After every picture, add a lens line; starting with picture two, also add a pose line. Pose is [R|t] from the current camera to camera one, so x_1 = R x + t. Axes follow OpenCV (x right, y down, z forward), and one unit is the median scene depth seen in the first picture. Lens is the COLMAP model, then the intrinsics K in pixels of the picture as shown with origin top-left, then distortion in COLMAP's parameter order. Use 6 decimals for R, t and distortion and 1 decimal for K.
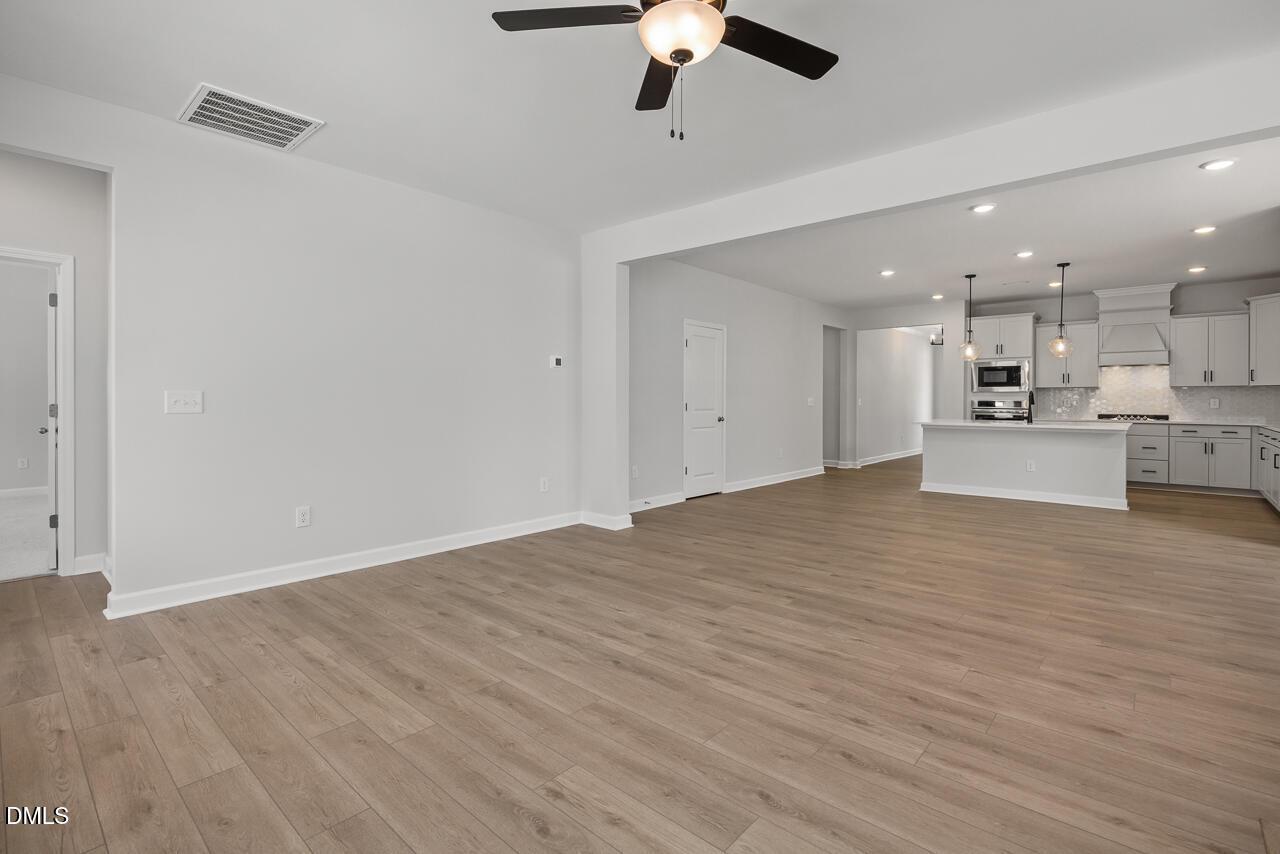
lens RADIAL K [[595.4, 0, 635.1], [0, 595.4, 406.1], [0, 0, 1]] dist [-0.012331, 0.000278]
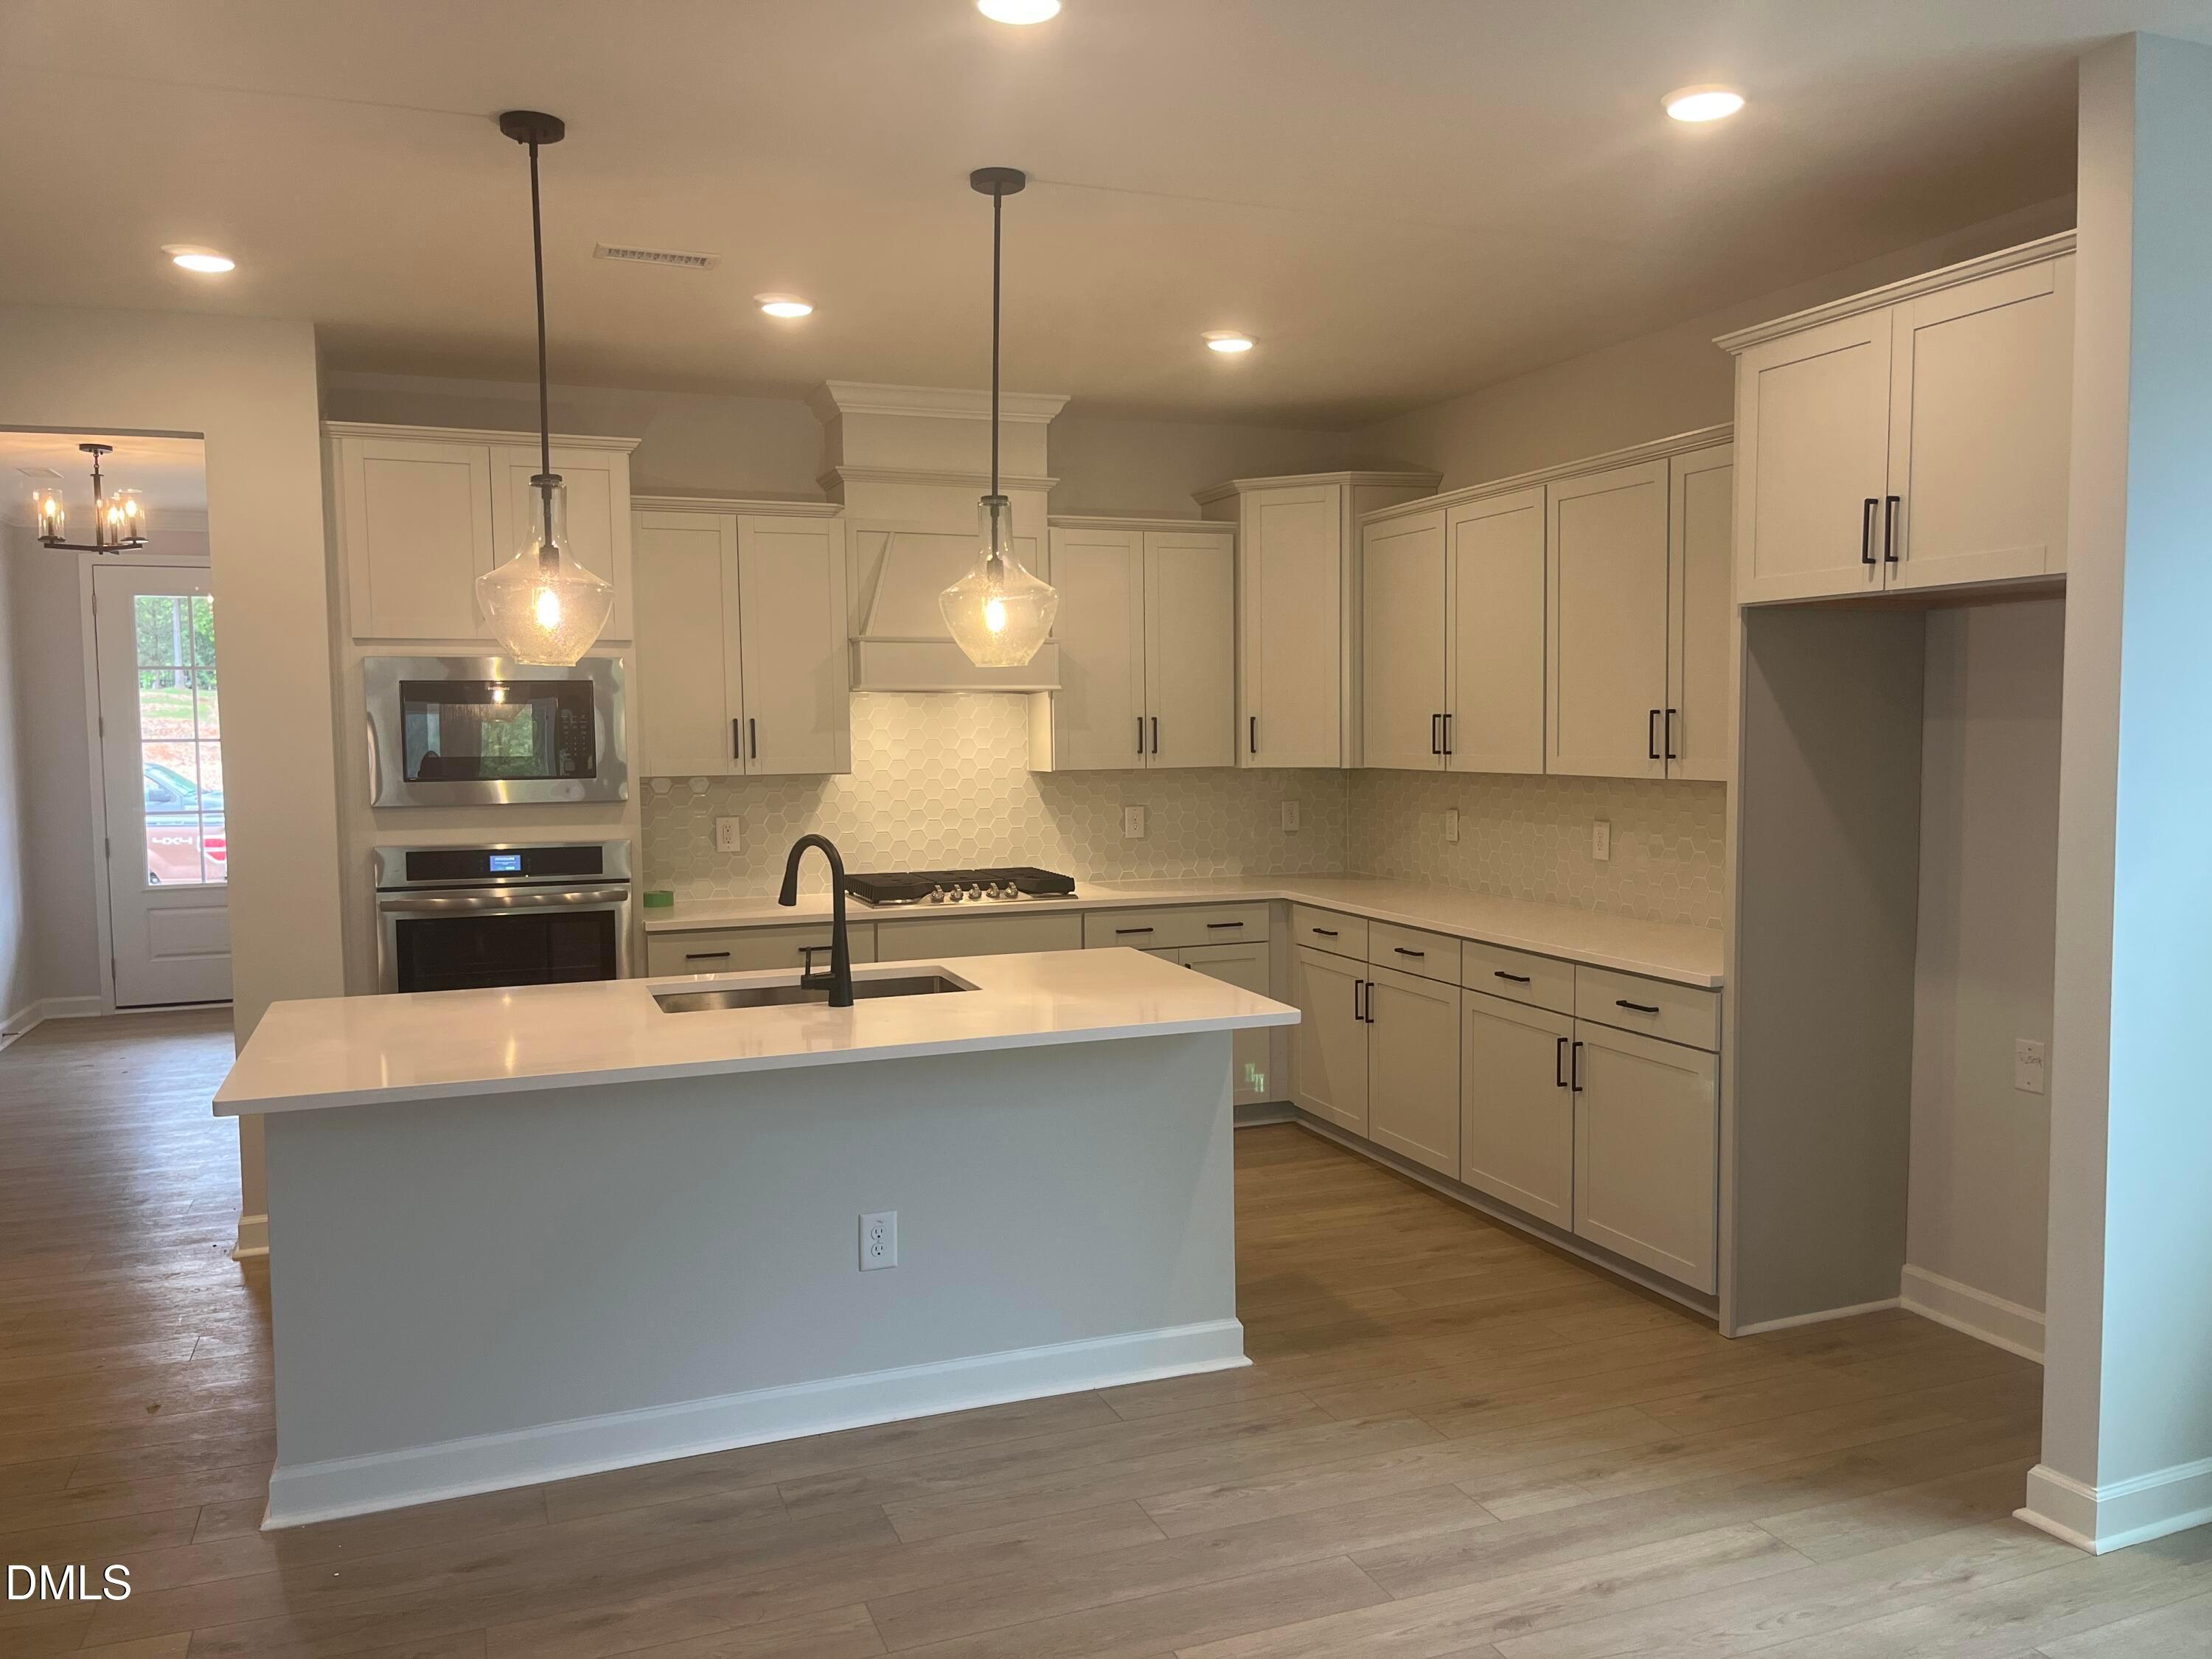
lens RADIAL K [[1668.4, 0, 1106.0], [0, 1668.4, 829.5], [0, 0, 1]] dist [0.085396, -0.123205]
pose [[0.451679, -0.064916, 0.889816, 0.500493], [0.017875, 0.997808, 0.063720, -0.131918], [-0.892002, -0.012876, 0.451849, 1.464875]]
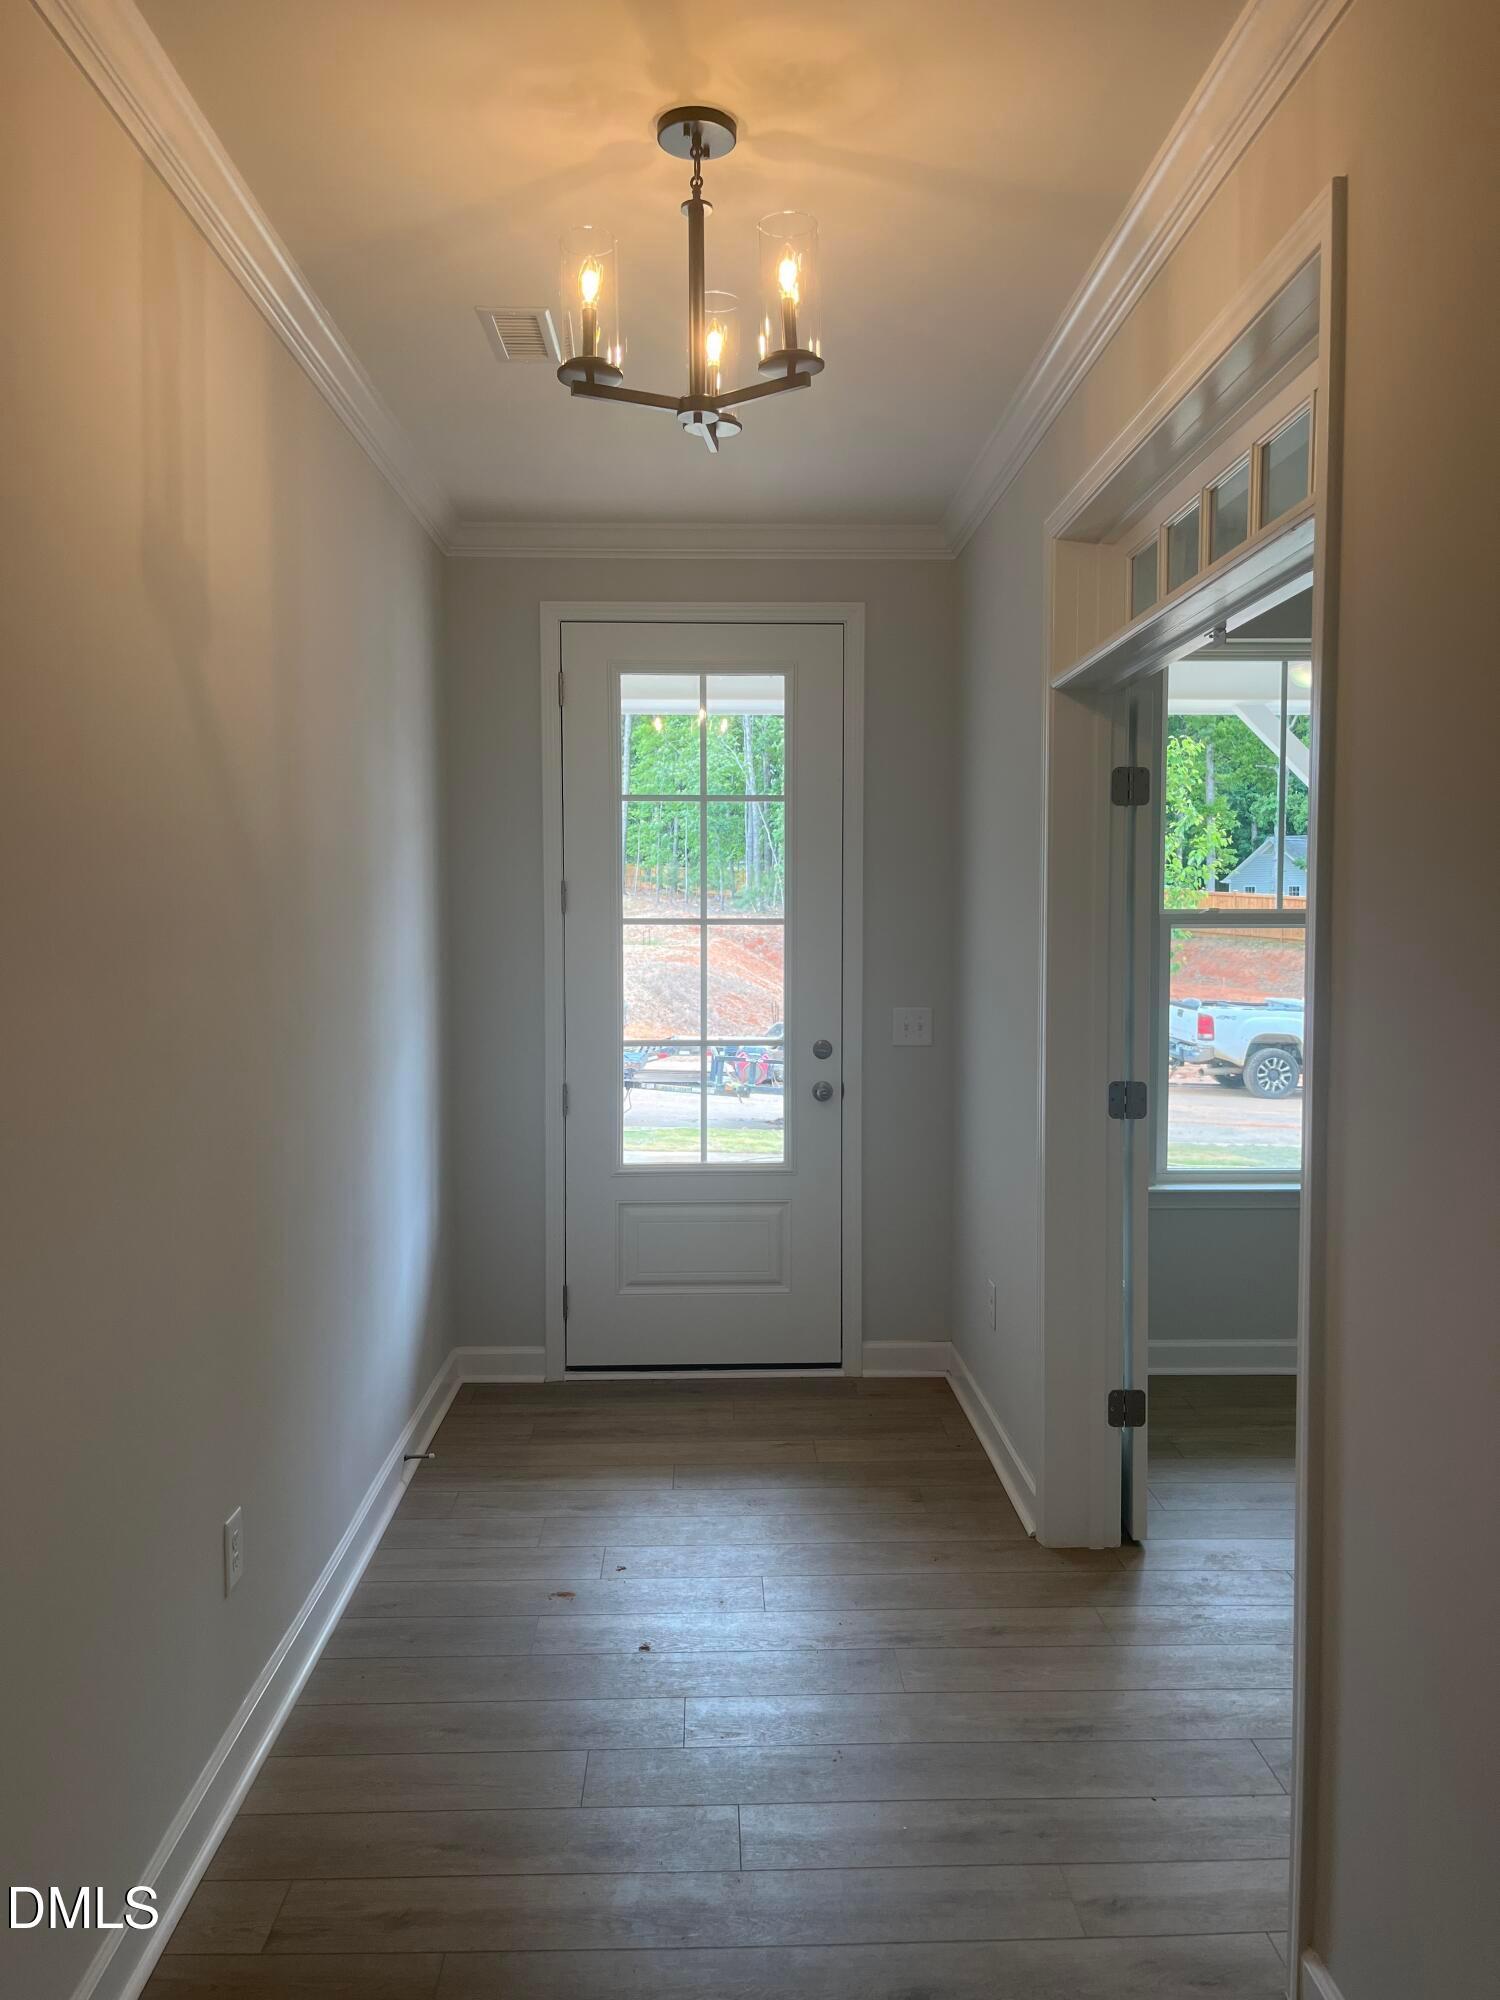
lens RADIAL K [[1508.5, 0, 750.0], [0, 1508.5, 1000.0], [0, 0, 1]] dist [0.085396, -0.123205]
pose [[0.724214, -0.035202, 0.688677, 1.342187], [0.000599, 0.998728, 0.050421, -0.125395], [-0.689575, -0.036103, 0.723314, 2.982366]]
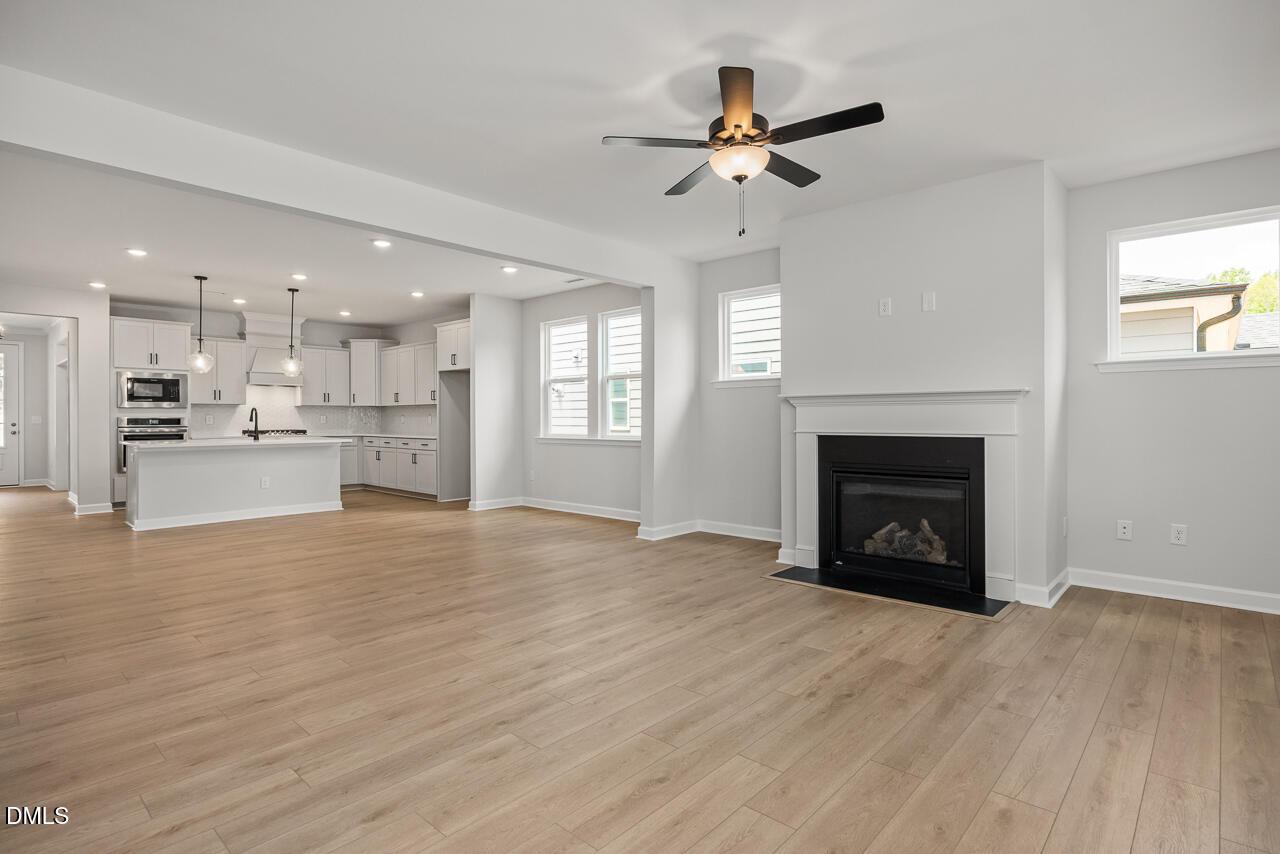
lens RADIAL K [[642.6, 0, 655.3], [0, 642.6, 415.0], [0, 0, 1]] dist [-0.015365, -0.000268]
pose [[-0.011085, 0.003141, 0.999934, -0.880590], [0.011073, 0.999934, -0.003018, -0.006447], [-0.999877, 0.011039, -0.011119, 0.733330]]
